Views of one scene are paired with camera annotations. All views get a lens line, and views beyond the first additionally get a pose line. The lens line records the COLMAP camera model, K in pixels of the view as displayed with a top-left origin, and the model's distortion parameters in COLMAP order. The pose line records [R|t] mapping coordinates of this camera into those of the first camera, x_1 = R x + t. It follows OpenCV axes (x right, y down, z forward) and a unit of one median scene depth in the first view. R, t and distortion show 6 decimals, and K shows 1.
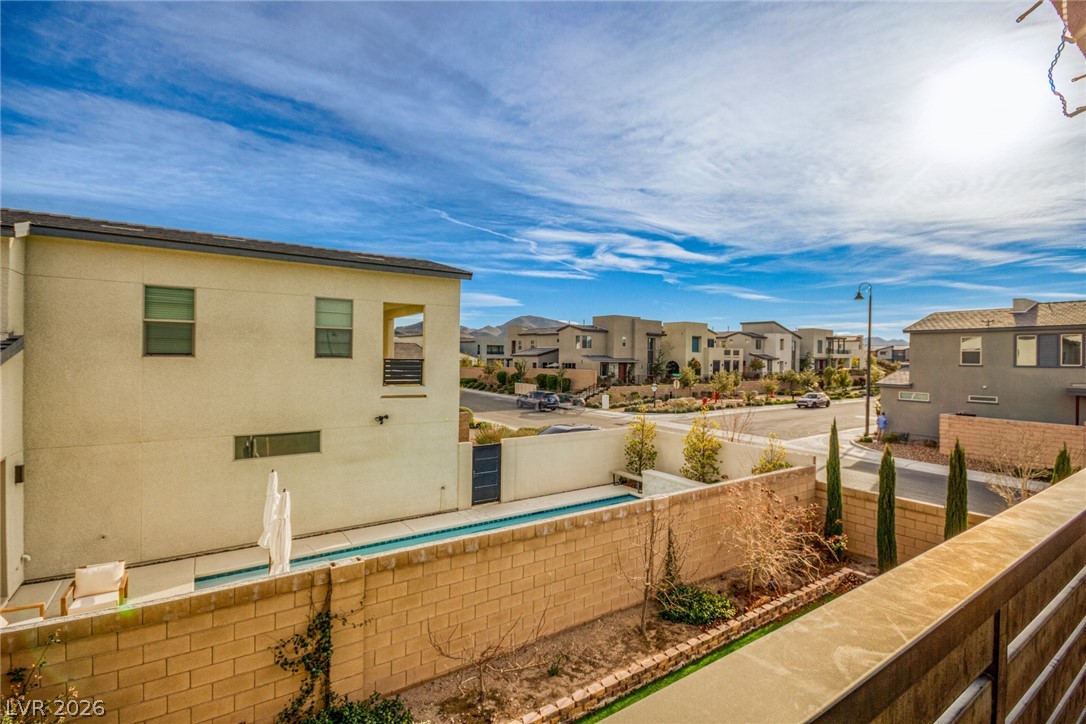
lens RADIAL K [[501.8, 0, 555.9], [0, 501.8, 357.4], [0, 0, 1]] dist [-0.002802, -0.000340]
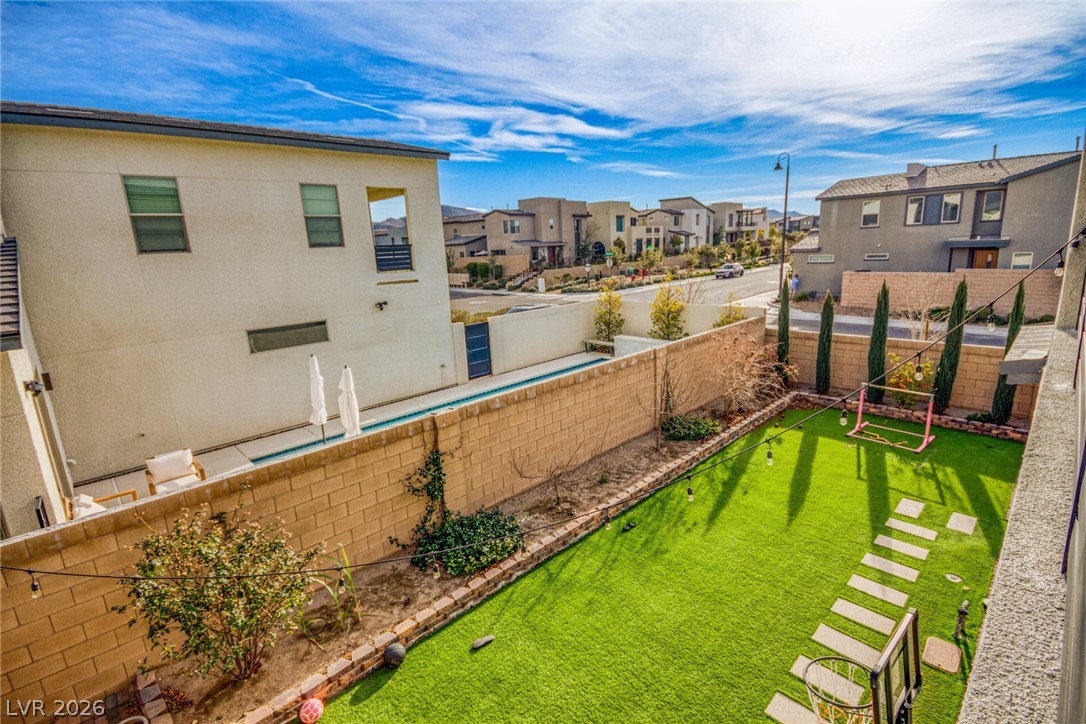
lens RADIAL K [[501.8, 0, 555.9], [0, 501.8, 357.4], [0, 0, 1]] dist [-0.002802, -0.000340]
pose [[0.983671, -0.094135, 0.153394, -0.135216], [0.058335, 0.973058, 0.223058, 0.015078], [-0.170258, -0.210468, 0.962661, -0.064779]]
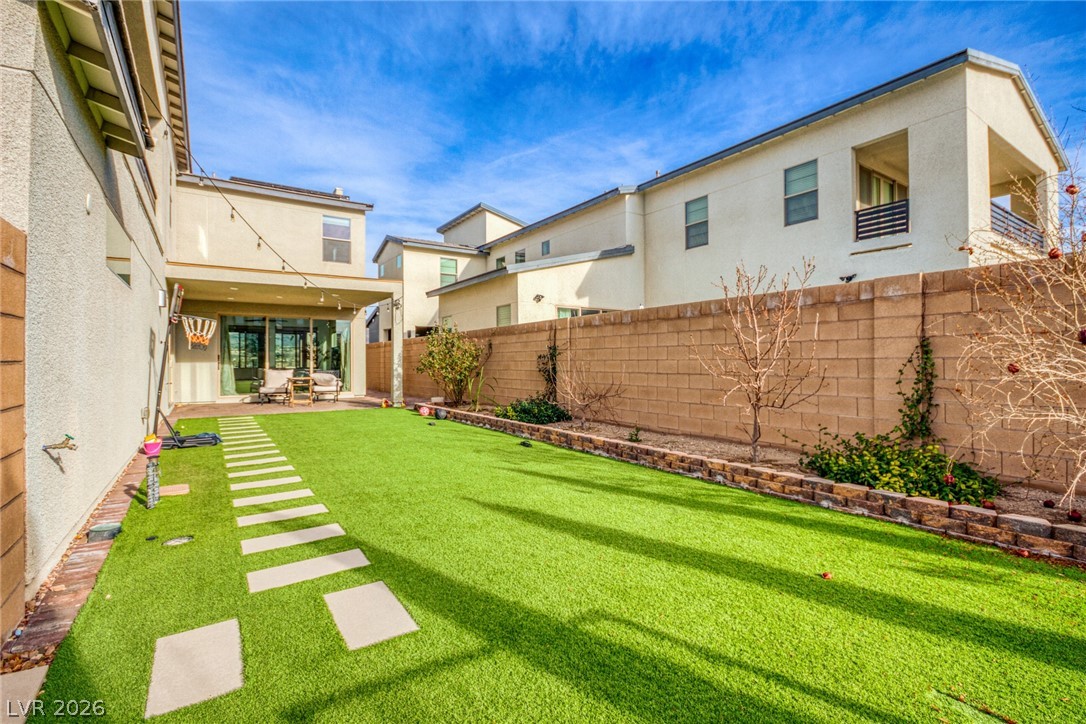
lens RADIAL K [[501.8, 0, 555.9], [0, 501.8, 357.4], [0, 0, 1]] dist [-0.002802, -0.000340]
pose [[0.000708, -0.021100, -0.999777, 0.448494], [0.008733, 0.999739, -0.021093, 0.230866], [0.999962, -0.008716, 0.000892, 0.400798]]
